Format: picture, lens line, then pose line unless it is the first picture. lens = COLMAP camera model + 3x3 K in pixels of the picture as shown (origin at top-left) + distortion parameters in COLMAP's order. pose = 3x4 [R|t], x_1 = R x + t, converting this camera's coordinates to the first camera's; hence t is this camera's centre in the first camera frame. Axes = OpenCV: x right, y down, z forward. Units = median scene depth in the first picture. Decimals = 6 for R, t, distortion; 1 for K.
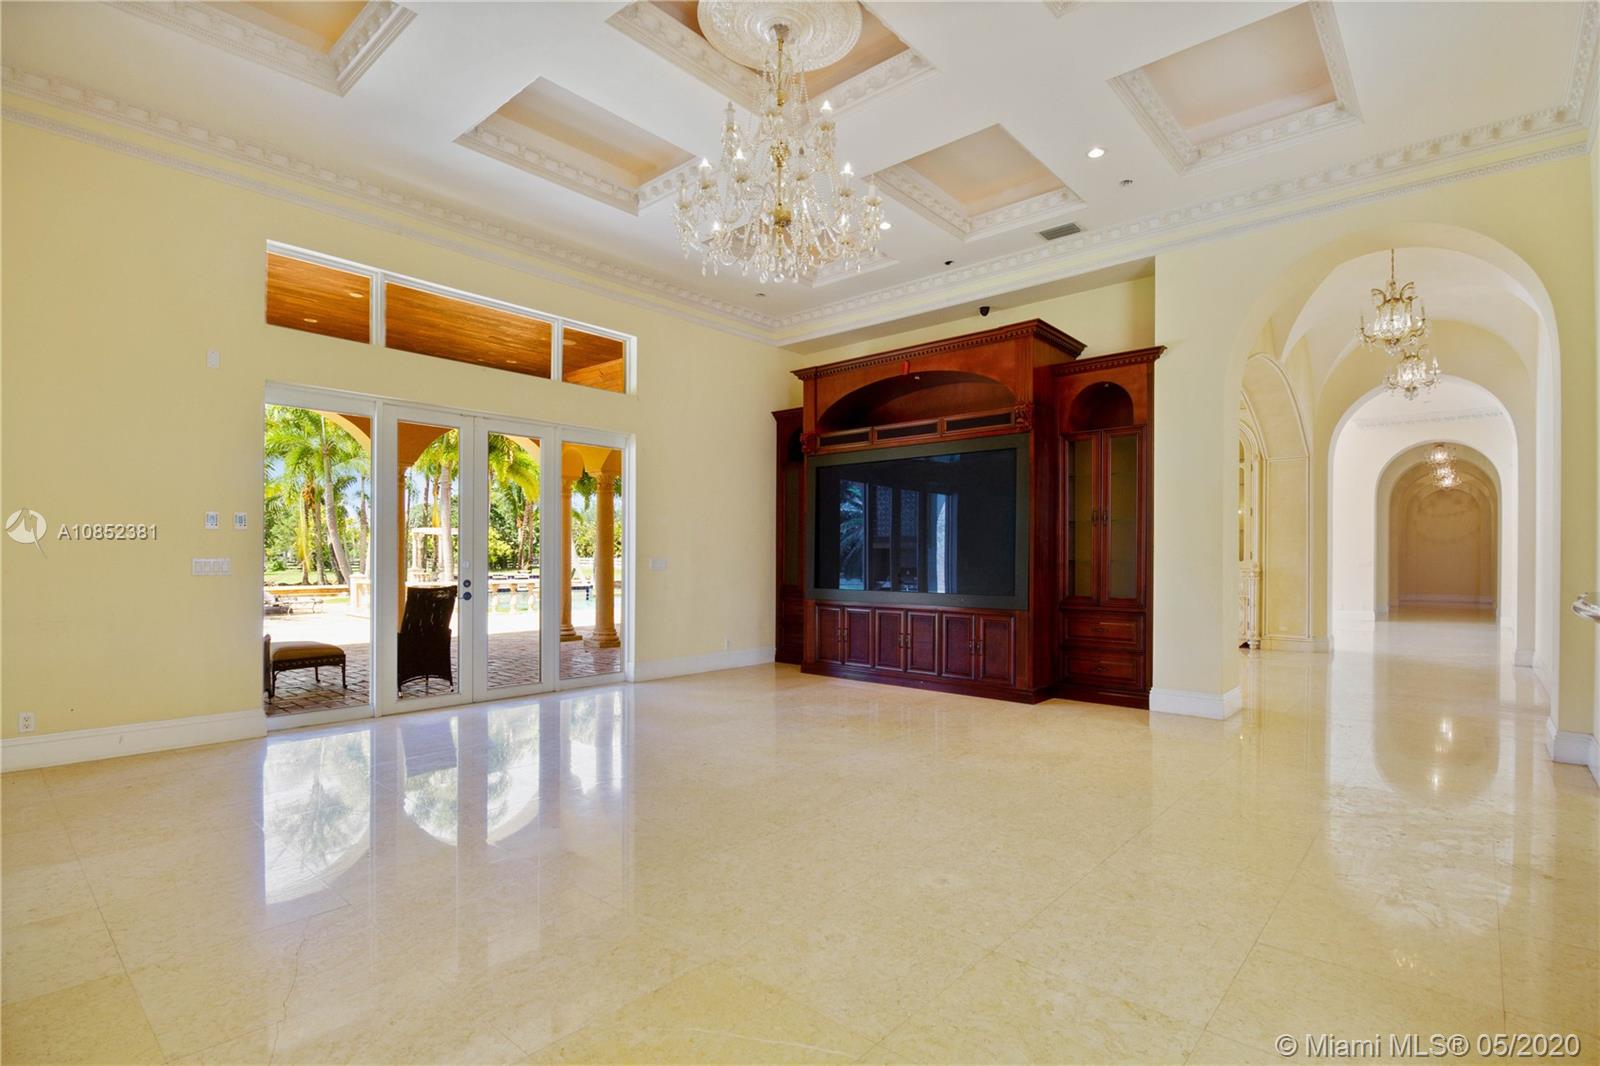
lens RADIAL K [[761.2, 0, 823.8], [0, 761.2, 563.0], [0, 0, 1]] dist [-0.008277, -0.006018]
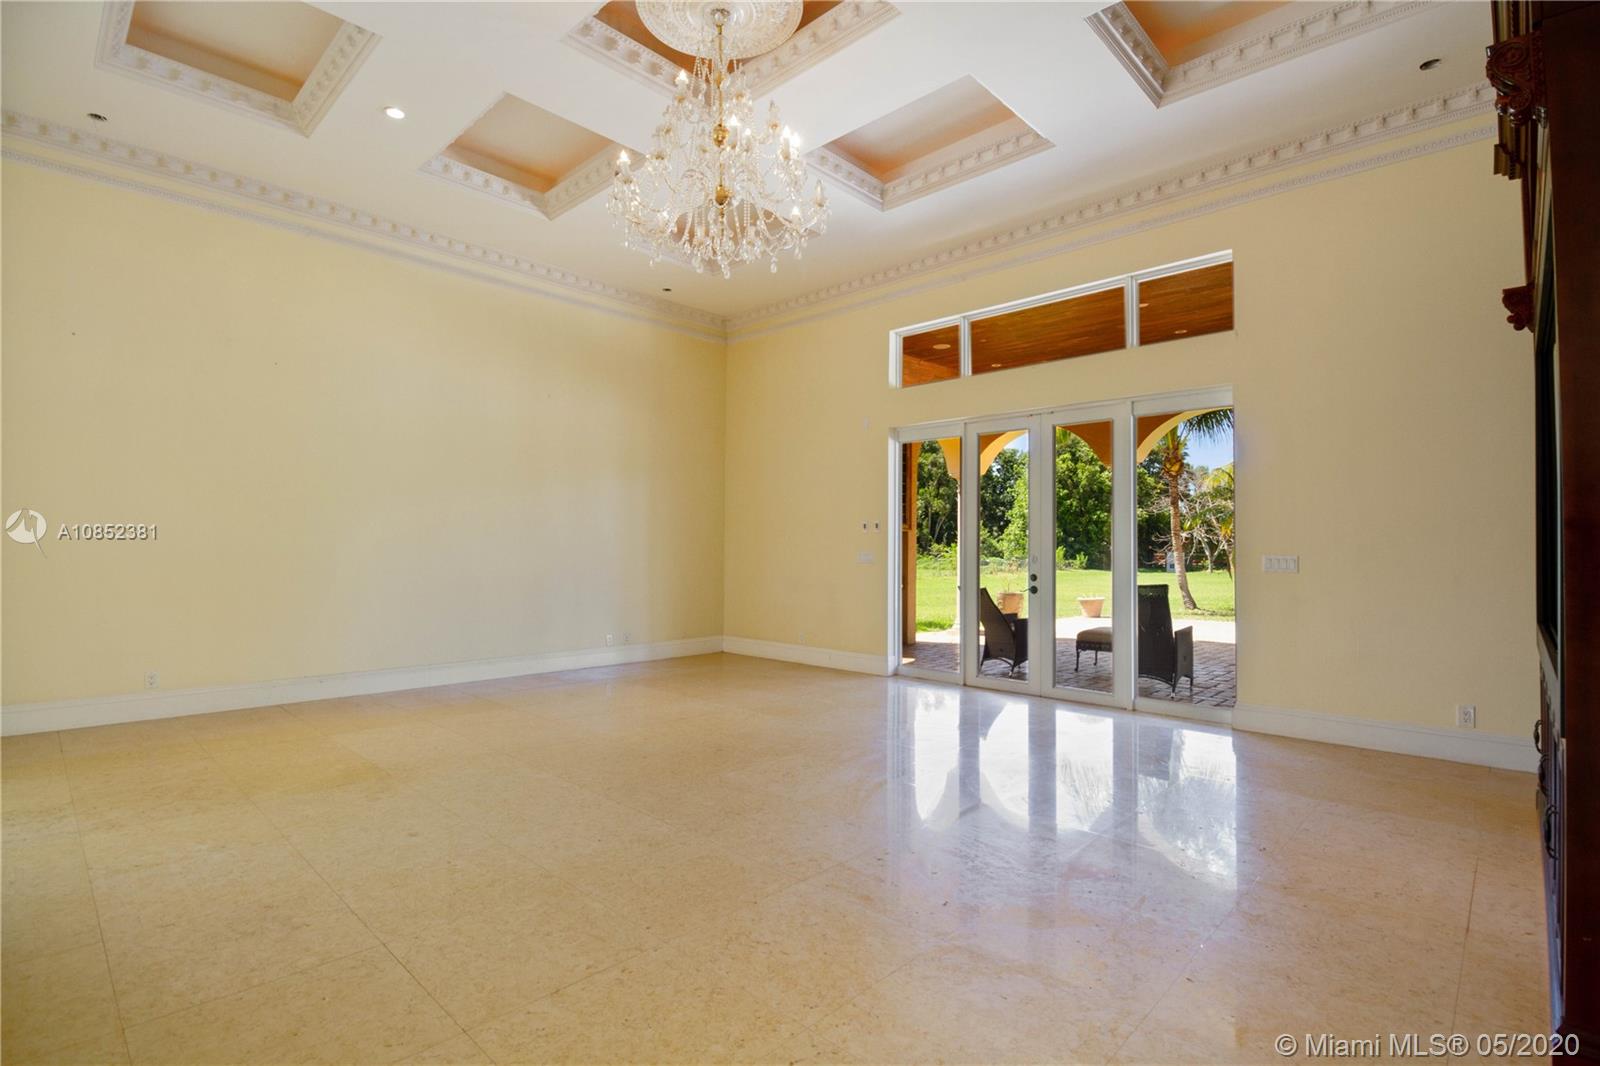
lens RADIAL K [[761.2, 0, 799.3], [0, 761.2, 534.9], [0, 0, 1]] dist [-0.008277, -0.006018]
pose [[-0.051020, -0.025844, -0.998363, 0.549277], [-0.009422, 0.999633, -0.025396, -0.000942], [0.998653, 0.008111, -0.051244, 0.709091]]
